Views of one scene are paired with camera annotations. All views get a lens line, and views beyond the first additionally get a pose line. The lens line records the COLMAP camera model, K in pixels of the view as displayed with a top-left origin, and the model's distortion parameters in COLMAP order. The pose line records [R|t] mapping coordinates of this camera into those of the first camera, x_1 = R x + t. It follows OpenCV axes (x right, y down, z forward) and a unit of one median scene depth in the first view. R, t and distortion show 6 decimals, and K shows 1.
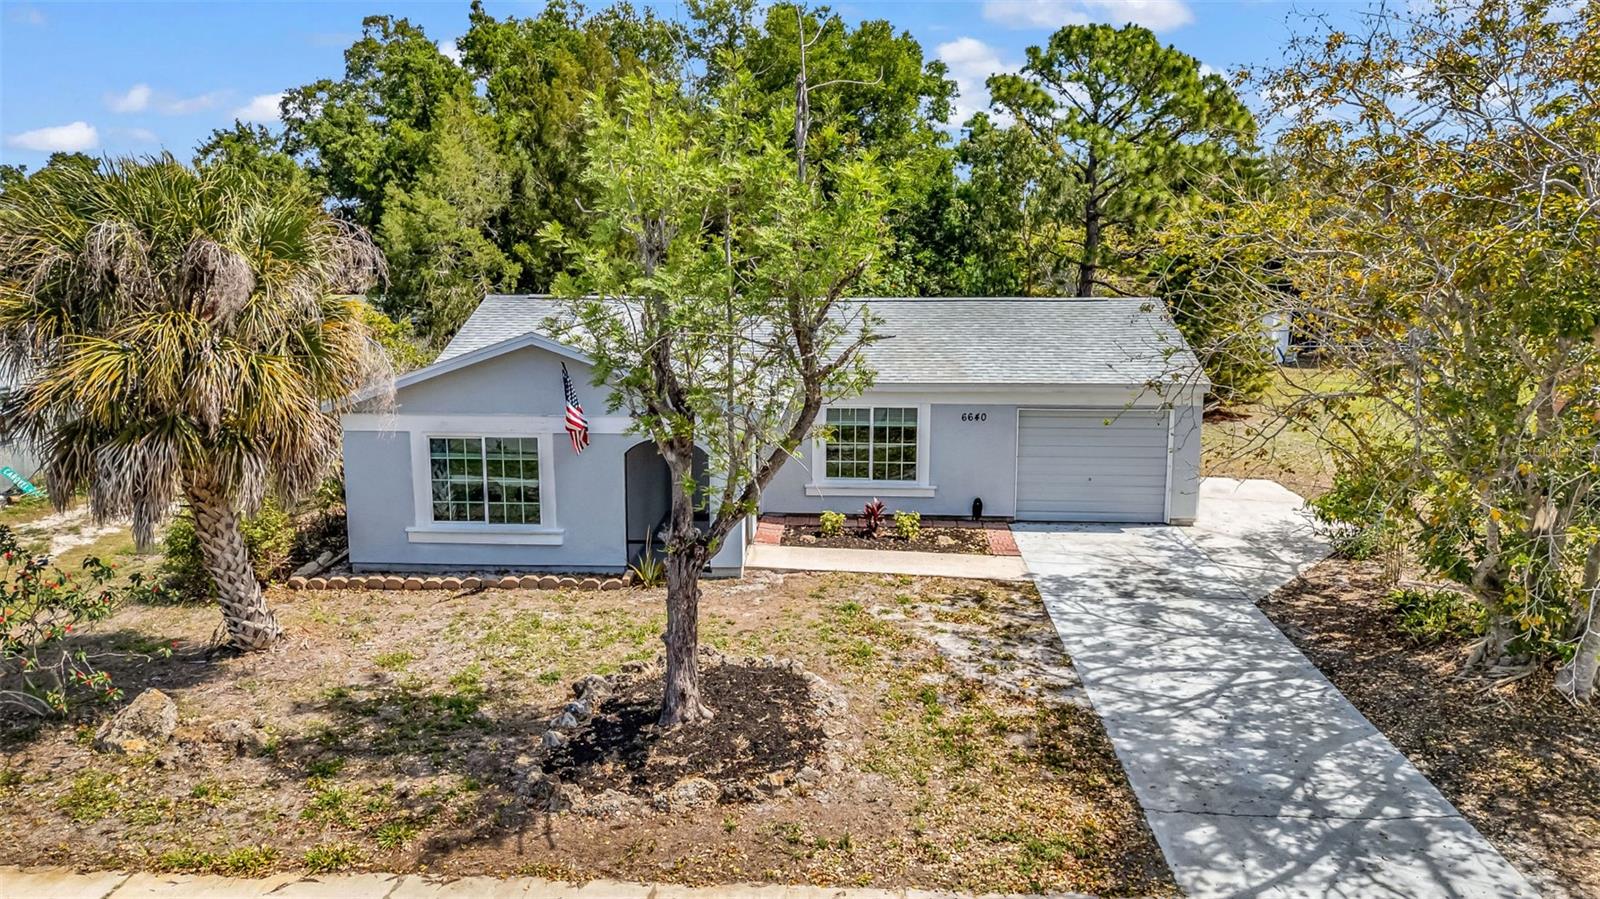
lens RADIAL K [[1177.8, 0, 807.1], [0, 1177.8, 437.7], [0, 0, 1]] dist [0.069855, -0.062836]
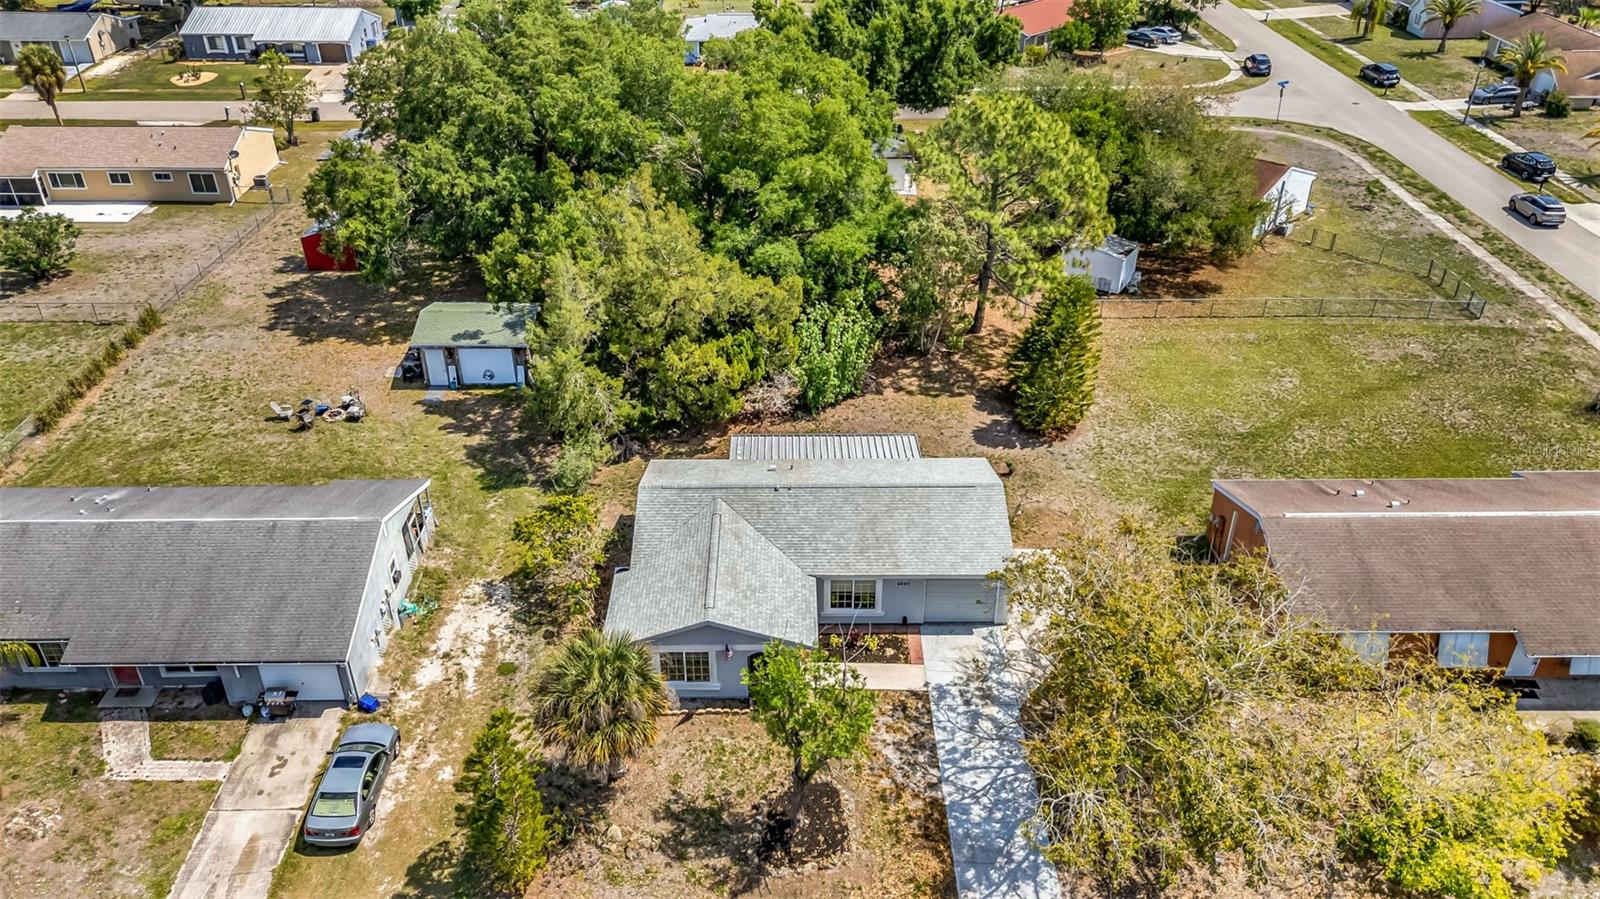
lens RADIAL K [[1177.8, 0, 805.3], [0, 1177.8, 445.3], [0, 0, 1]] dist [0.069855, -0.062836]
pose [[0.998177, -0.033962, 0.049901, -0.185216], [0.012261, 0.923547, 0.383290, -1.569361], [-0.059103, -0.381979, 0.922279, -1.183602]]
